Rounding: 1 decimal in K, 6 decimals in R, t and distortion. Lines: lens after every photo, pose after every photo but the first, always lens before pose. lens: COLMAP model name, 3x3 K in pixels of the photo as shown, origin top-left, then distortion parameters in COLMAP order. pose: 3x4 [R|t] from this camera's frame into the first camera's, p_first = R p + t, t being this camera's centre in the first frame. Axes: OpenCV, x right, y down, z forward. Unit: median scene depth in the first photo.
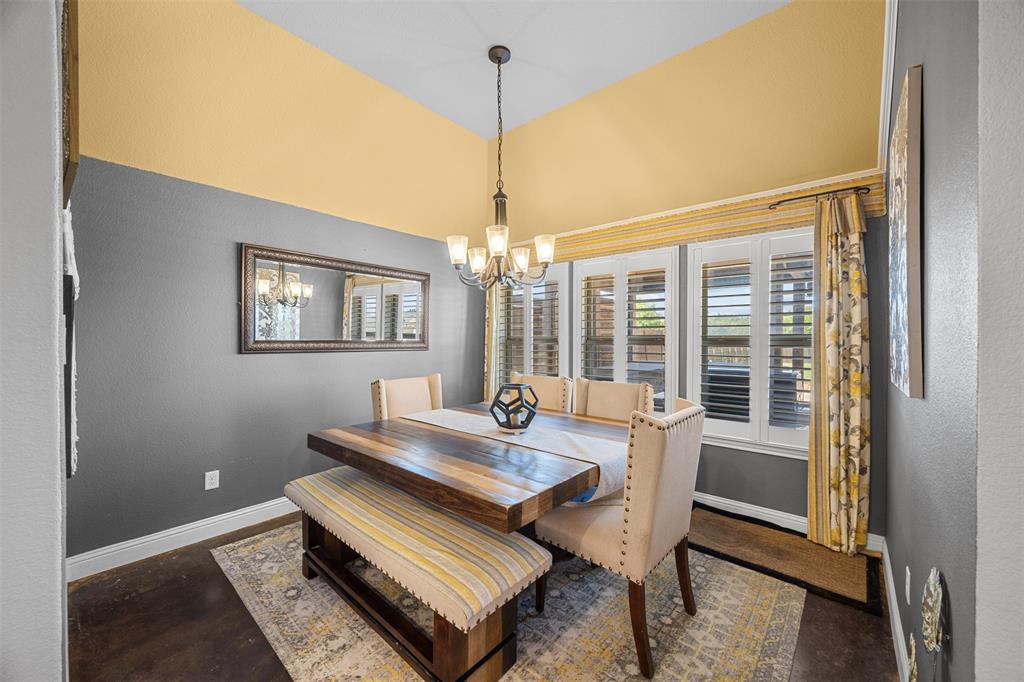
lens RADIAL K [[397.2, 0, 512.3], [0, 397.2, 340.8], [0, 0, 1]] dist [-0.003014, -0.000334]
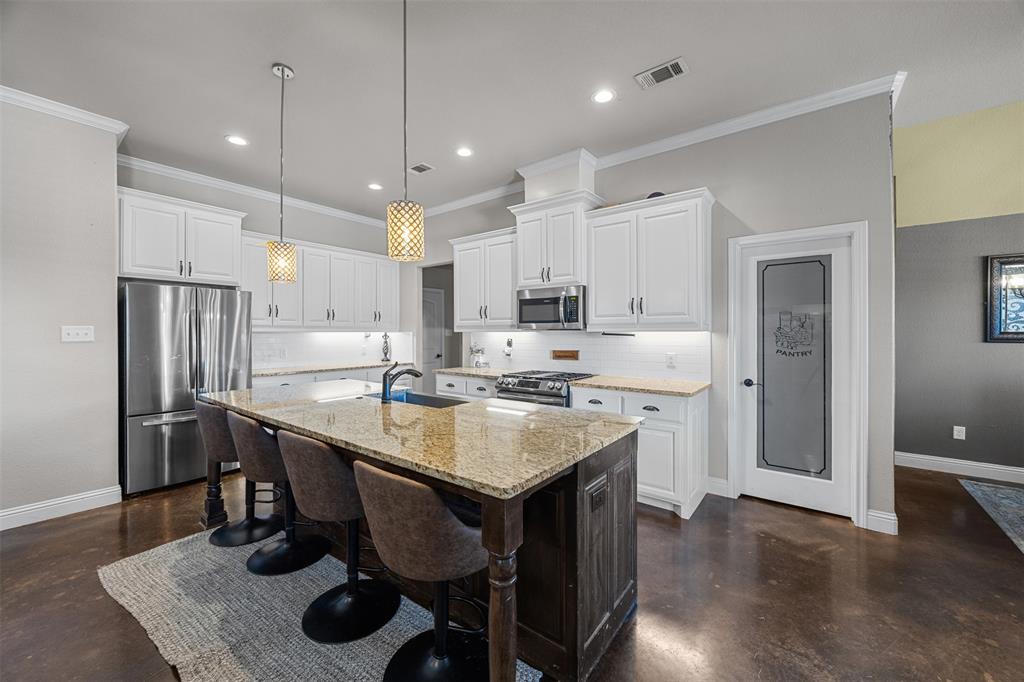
lens RADIAL K [[397.2, 0, 512.5], [0, 397.2, 332.5], [0, 0, 1]] dist [-0.003014, -0.000334]
pose [[0.070090, 0.004942, -0.997528, 0.483205], [0.003902, 0.999979, 0.005229, -0.010772], [0.997533, -0.004258, 0.070070, -0.618908]]
